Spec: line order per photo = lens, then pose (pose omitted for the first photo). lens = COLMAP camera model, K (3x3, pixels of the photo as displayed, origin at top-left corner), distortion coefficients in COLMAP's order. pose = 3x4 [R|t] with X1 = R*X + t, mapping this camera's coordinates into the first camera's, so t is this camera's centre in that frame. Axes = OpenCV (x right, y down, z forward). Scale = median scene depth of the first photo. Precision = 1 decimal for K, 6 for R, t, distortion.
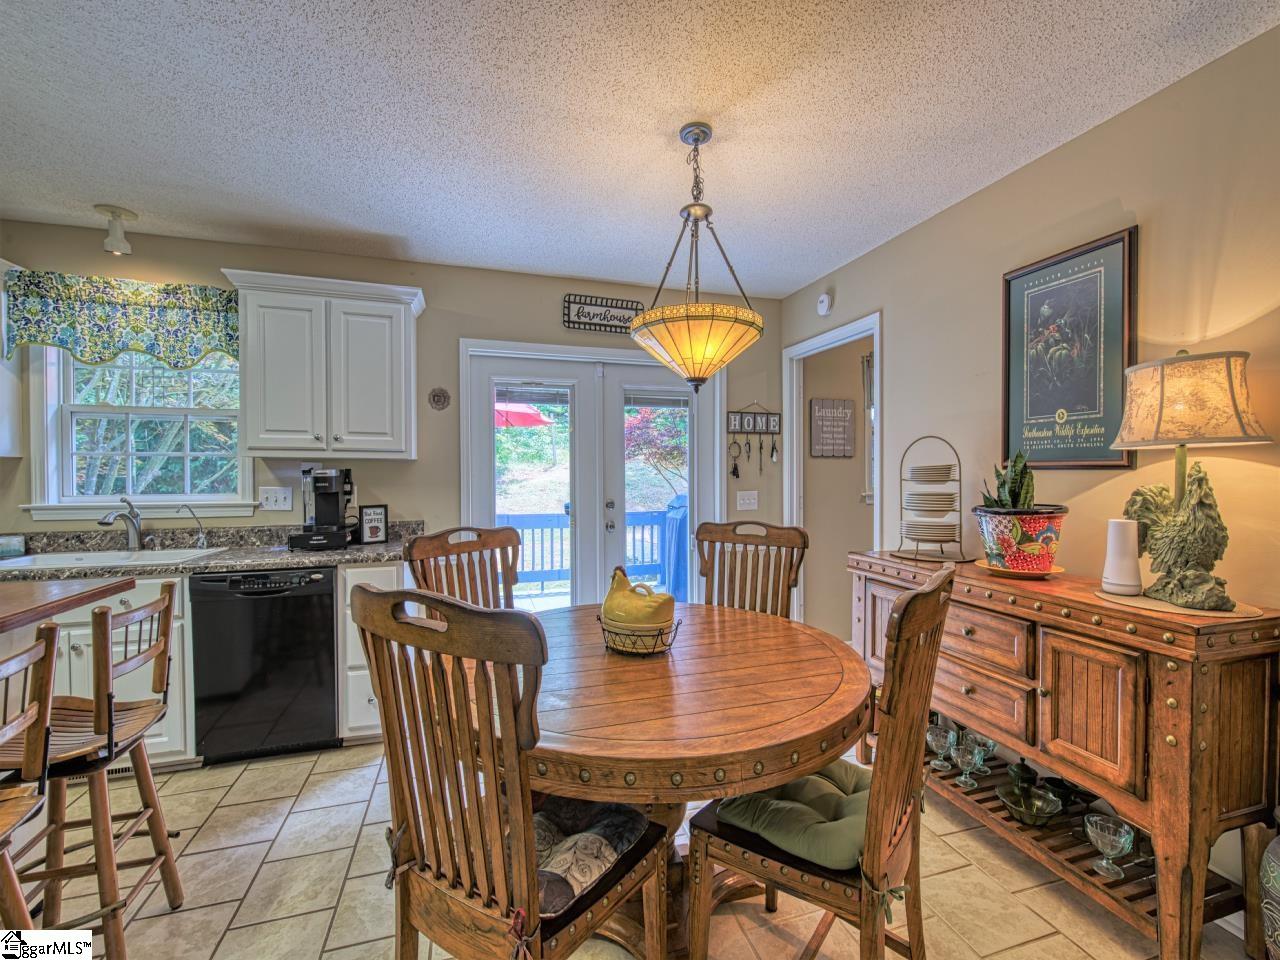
lens RADIAL K [[553.8, 0, 649.2], [0, 553.8, 483.4], [0, 0, 1]] dist [0.002783, -0.002053]
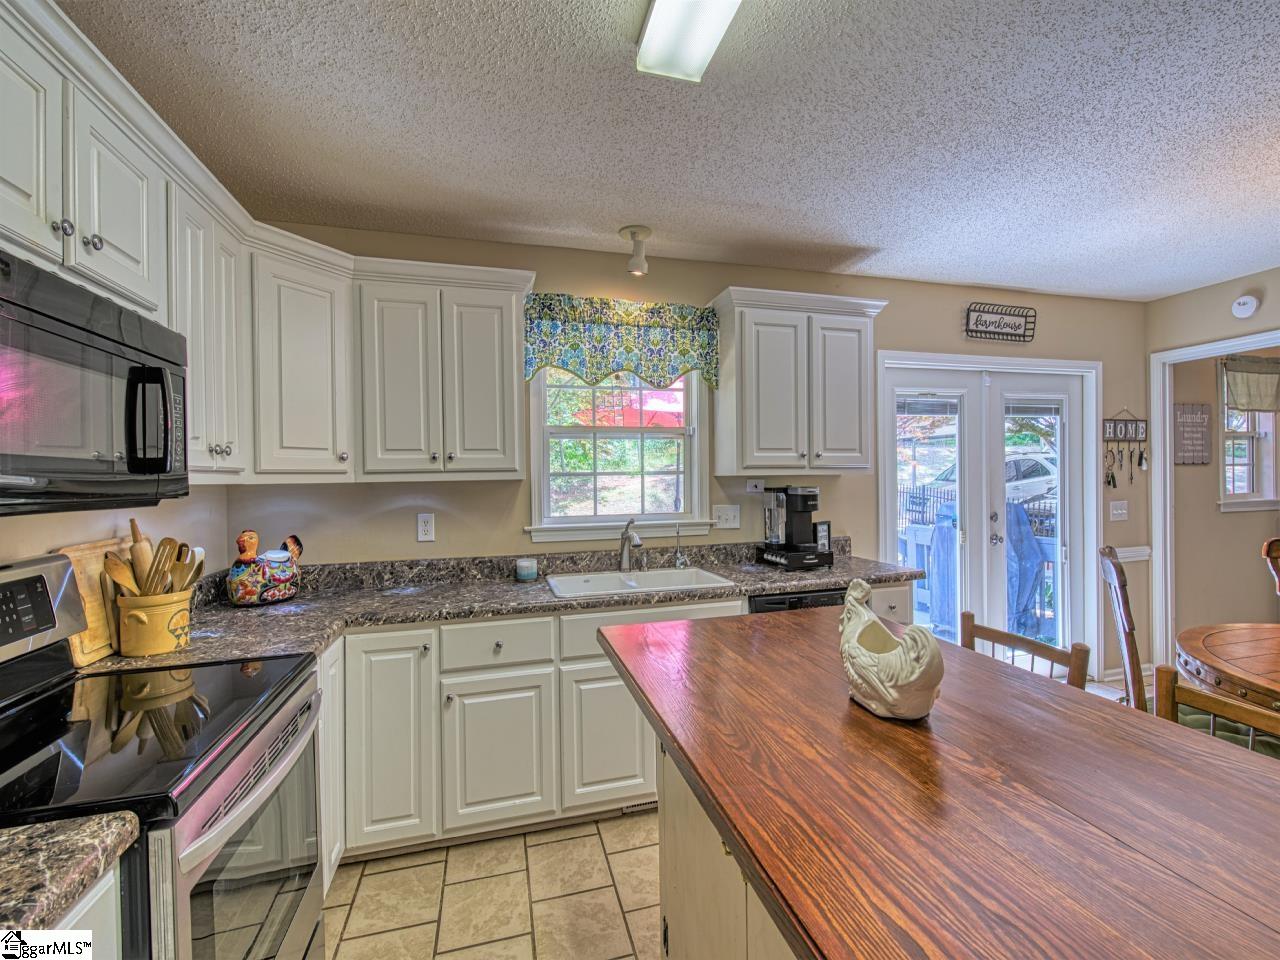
lens RADIAL K [[553.8, 0, 655.3], [0, 553.8, 479.8], [0, 0, 1]] dist [0.002783, -0.002053]
pose [[0.999146, -0.013465, -0.039068, -0.843279], [0.012892, 0.999806, -0.014868, -0.027905], [0.039260, 0.014352, 0.999126, 0.009370]]
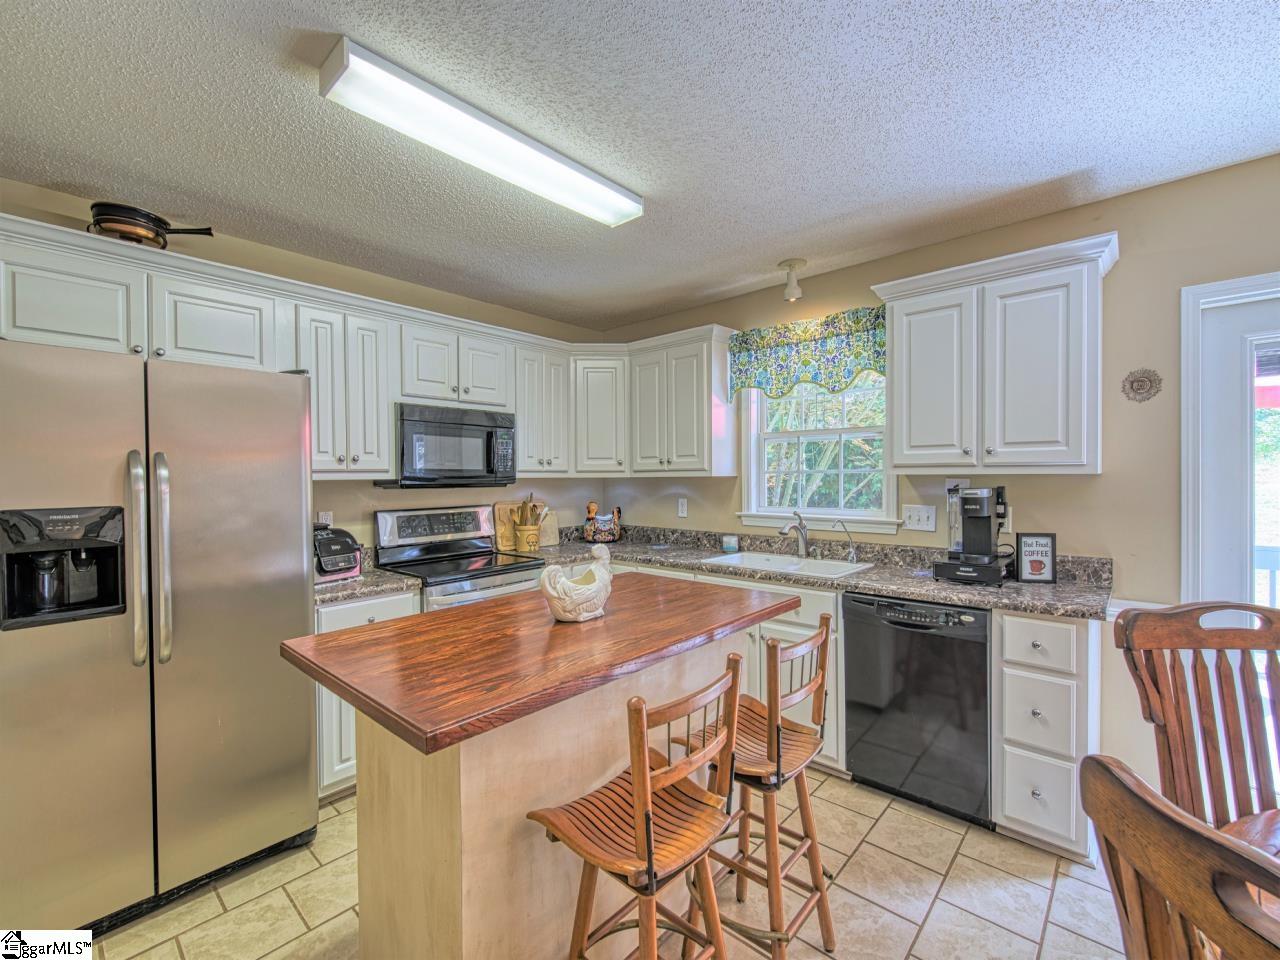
lens RADIAL K [[553.8, 0, 636.8], [0, 553.8, 481.3], [0, 0, 1]] dist [0.002783, -0.002053]
pose [[0.501438, 0.006205, -0.865171, -0.116356], [-0.007245, 0.999969, 0.002973, -0.036585], [0.865163, 0.004777, 0.501468, 0.135017]]
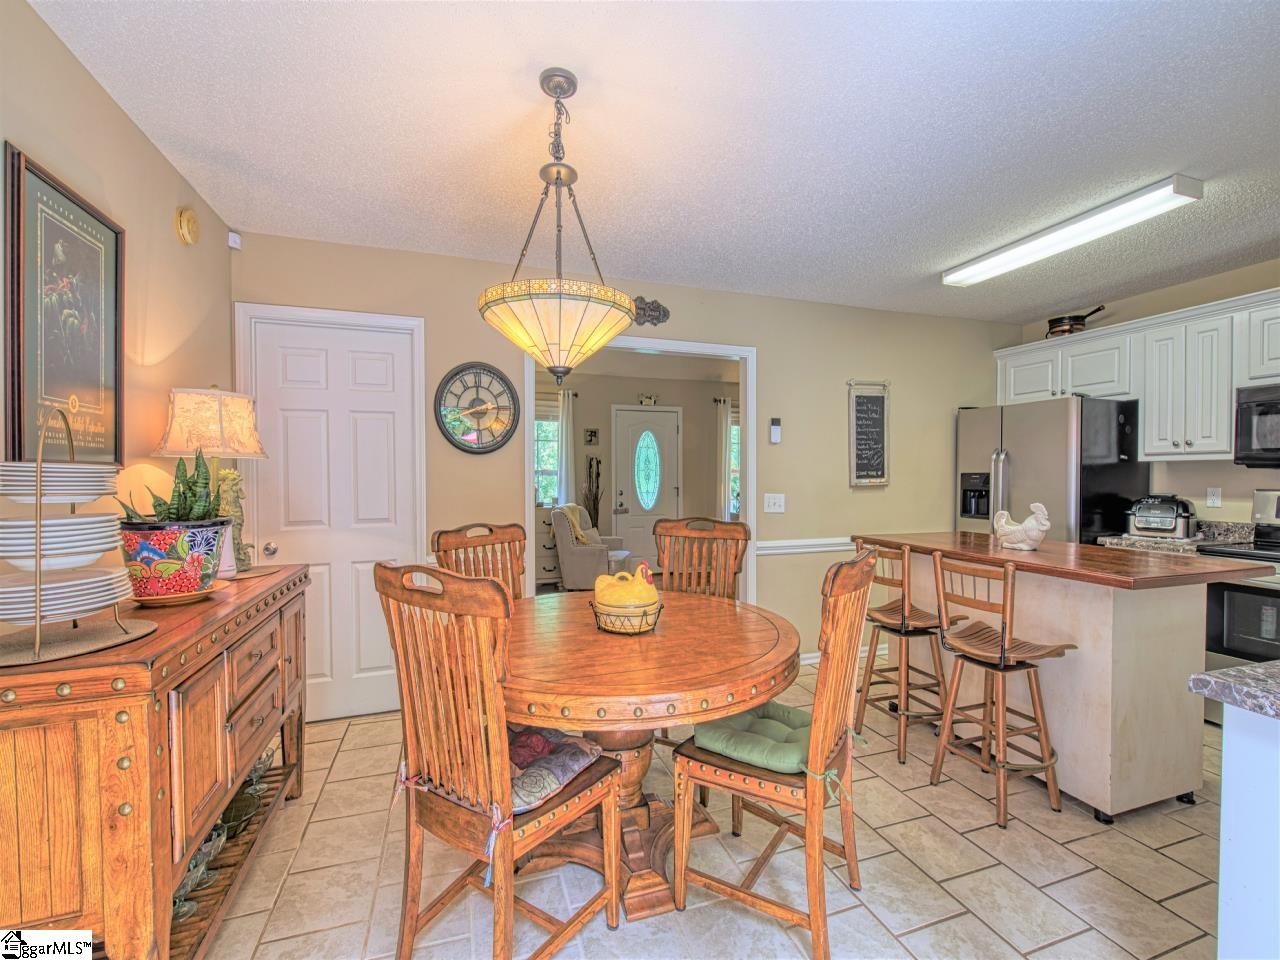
lens RADIAL K [[553.8, 0, 633.5], [0, 553.8, 479.5], [0, 0, 1]] dist [0.002783, -0.002053]
pose [[-0.999757, 0.002397, 0.021892, -0.051329], [0.003045, 0.999557, 0.029593, -0.031104], [-0.021811, 0.029653, -0.999322, 1.356410]]
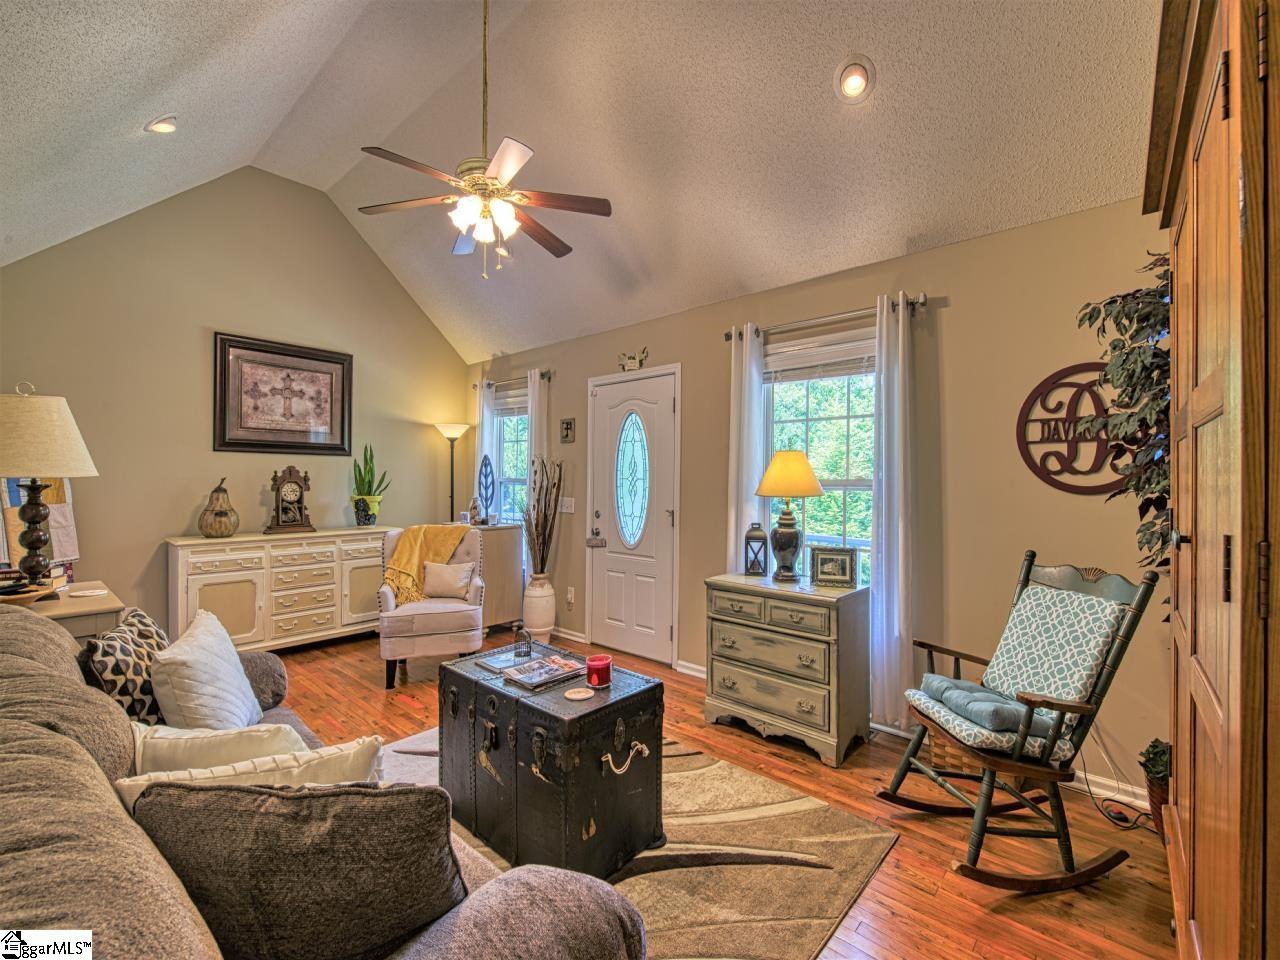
lens RADIAL K [[553.8, 0, 624.3], [0, 553.8, 483.5], [0, 0, 1]] dist [0.002783, -0.002053]
pose [[-0.501406, -0.008071, 0.865174, -1.518137], [0.007306, 0.999881, 0.013563, -0.003821], [-0.865181, 0.013122, -0.501288, -0.631824]]
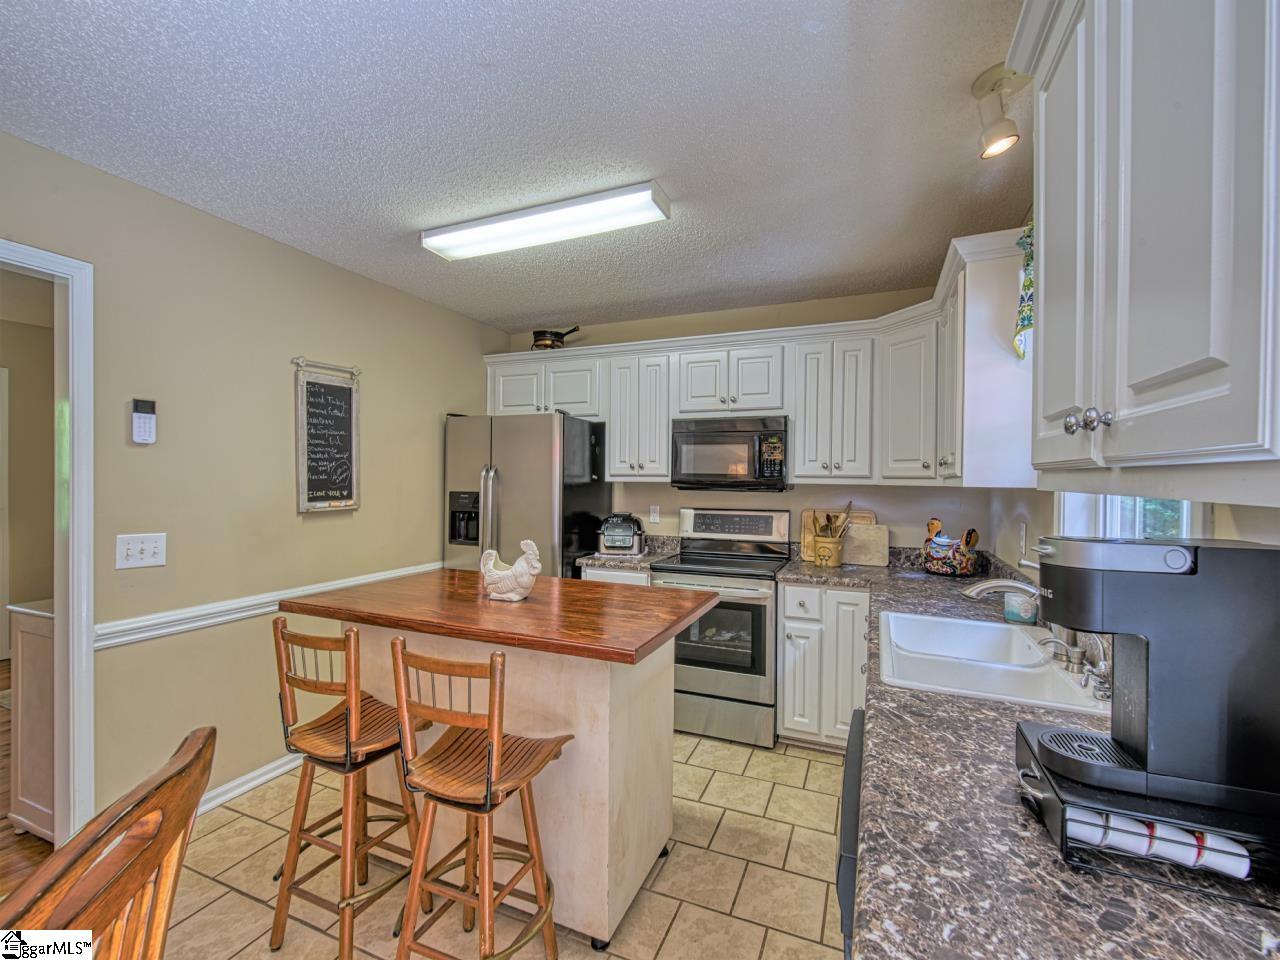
lens RADIAL K [[553.8, 0, 664.6], [0, 553.8, 485.4], [0, 0, 1]] dist [0.002783, -0.002053]
pose [[-0.649301, 0.004489, -0.760518, -0.256351], [-0.021248, 0.999485, 0.024041, -0.056296], [0.760235, 0.031769, -0.648871, 1.041315]]
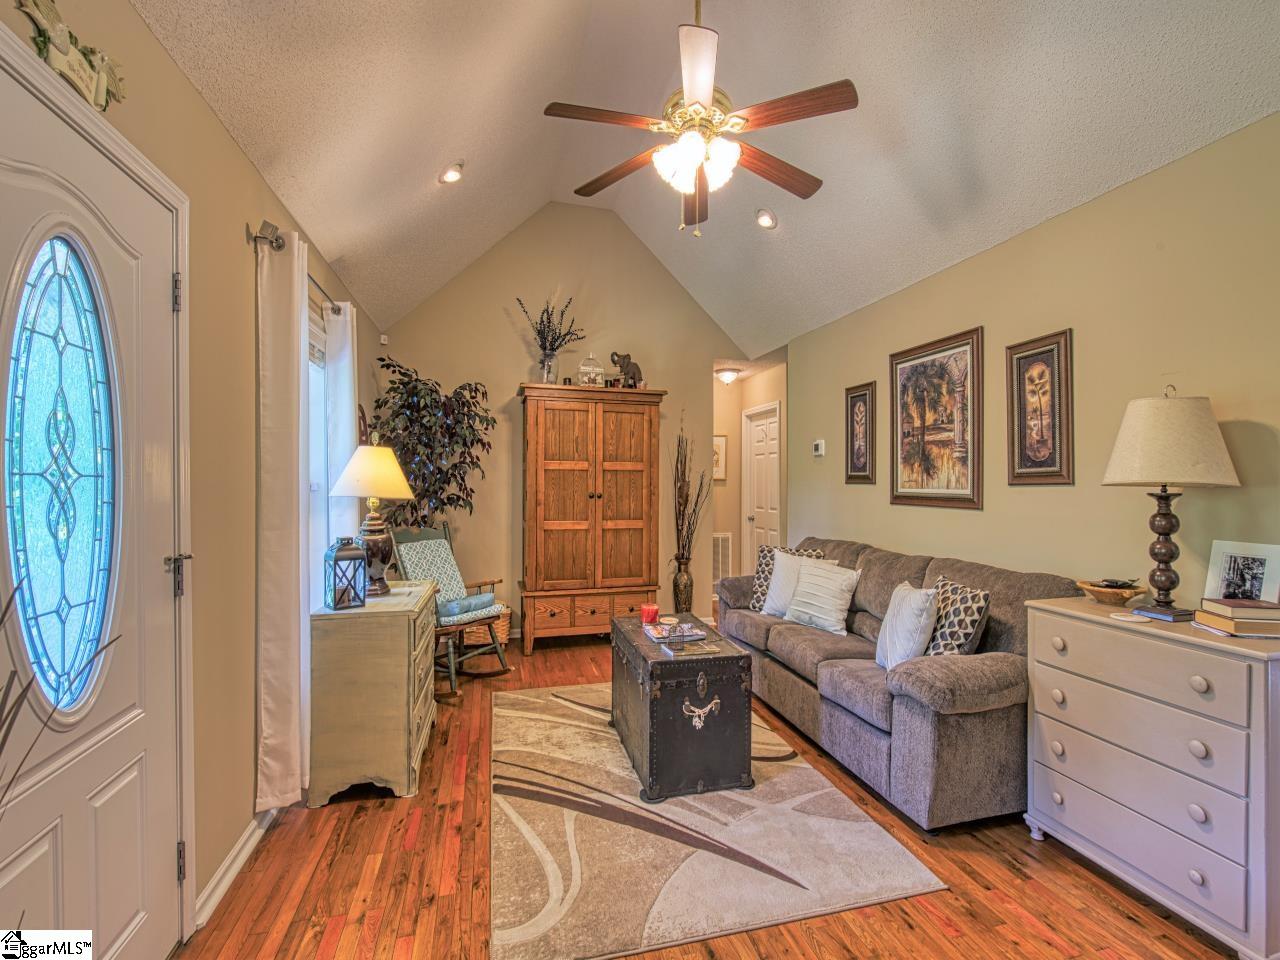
lens RADIAL K [[553.8, 0, 626.0], [0, 553.8, 482.4], [0, 0, 1]] dist [0.002783, -0.002053]
pose [[-0.063306, -0.000968, -0.997994, 0.386024], [-0.020692, 0.999786, 0.000343, 0.001337], [0.997780, 0.020672, -0.063312, -0.995619]]
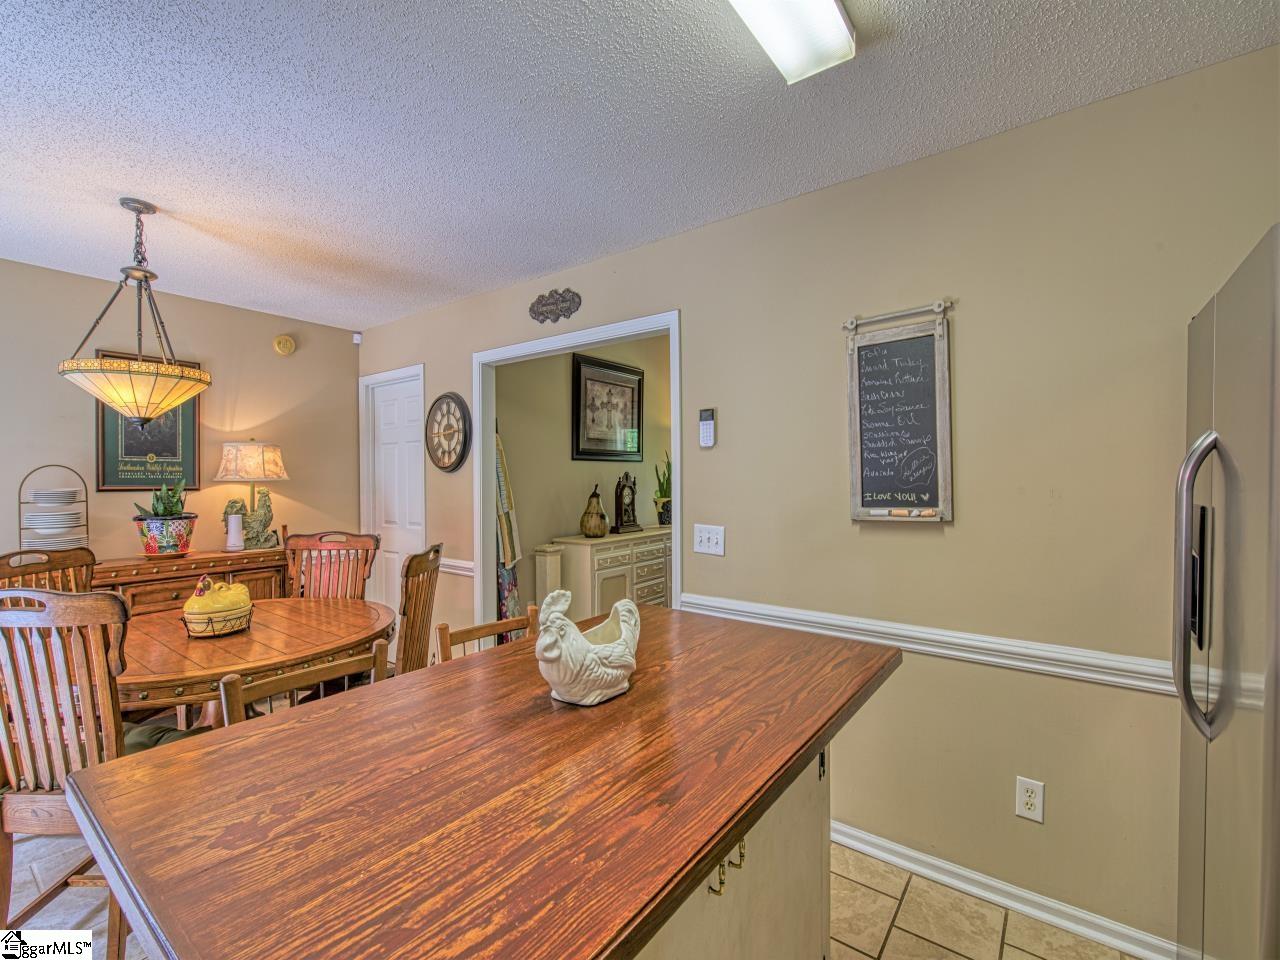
lens RADIAL K [[553.8, 0, 620.0], [0, 553.8, 490.5], [0, 0, 1]] dist [0.002783, -0.002053]
pose [[-0.552930, -0.013643, 0.833116, -1.047784], [0.017869, 0.999442, 0.028227, -0.037775], [-0.833036, 0.030495, -0.552378, 0.589716]]
